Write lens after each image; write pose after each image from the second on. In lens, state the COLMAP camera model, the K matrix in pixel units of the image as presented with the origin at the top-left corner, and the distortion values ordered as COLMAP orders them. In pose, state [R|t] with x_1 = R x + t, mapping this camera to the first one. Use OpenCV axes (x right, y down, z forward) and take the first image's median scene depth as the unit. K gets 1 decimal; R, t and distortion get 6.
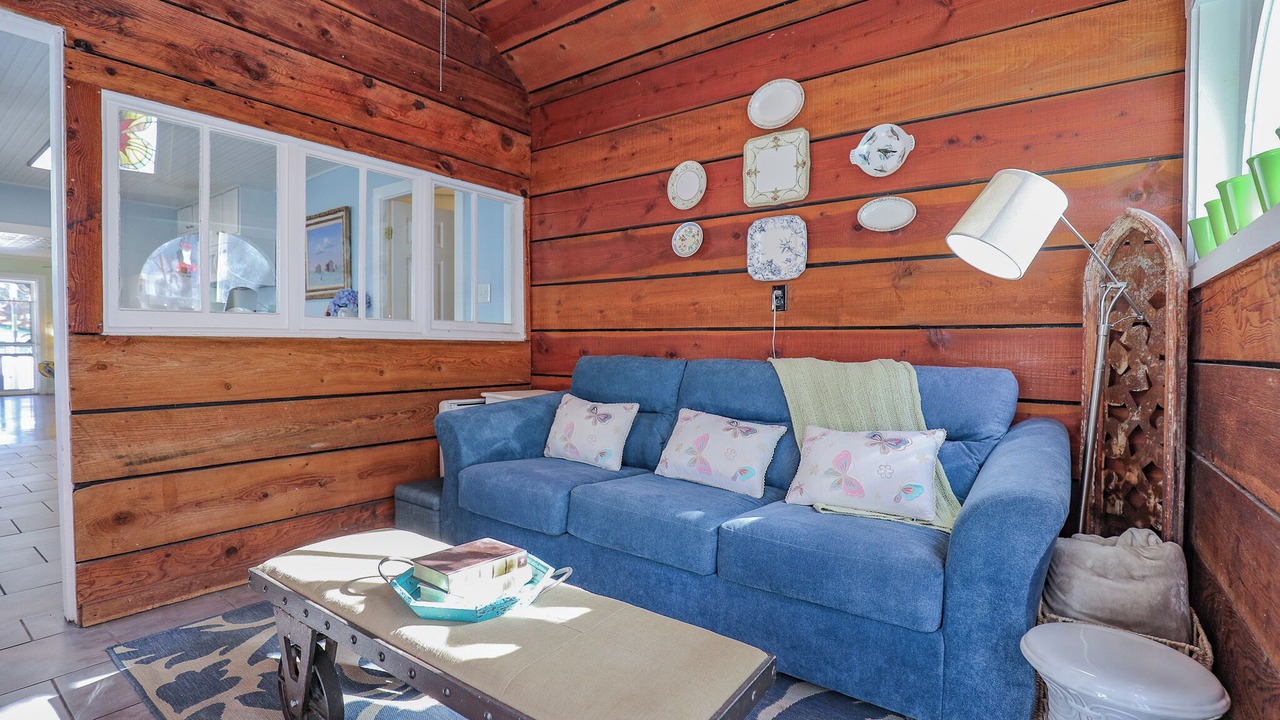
lens RADIAL K [[586.9, 0, 636.8], [0, 586.9, 357.7], [0, 0, 1]] dist [-0.029793, 0.001091]
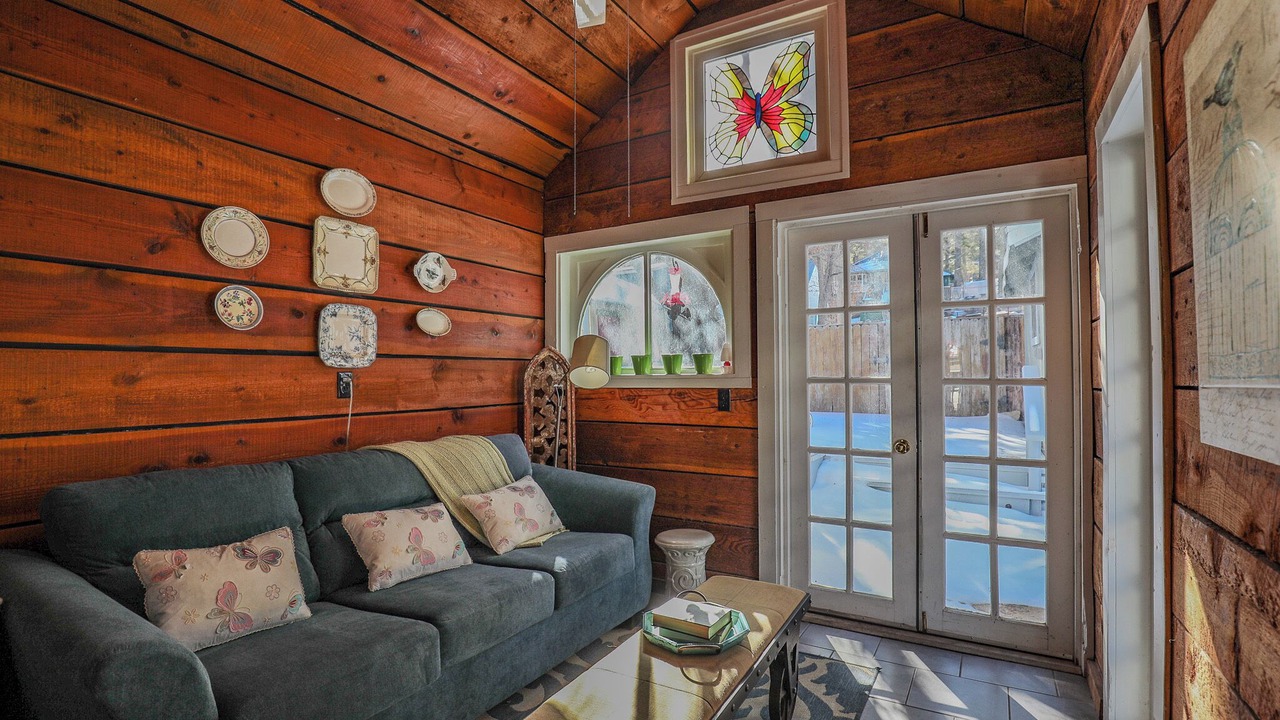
lens RADIAL K [[586.9, 0, 641.7], [0, 586.9, 369.5], [0, 0, 1]] dist [-0.029793, 0.001091]
pose [[-0.096895, 0.005996, 0.995277, -0.783271], [0.032042, 0.999482, -0.002902, -0.107903], [-0.994779, 0.031610, -0.097037, 0.586990]]
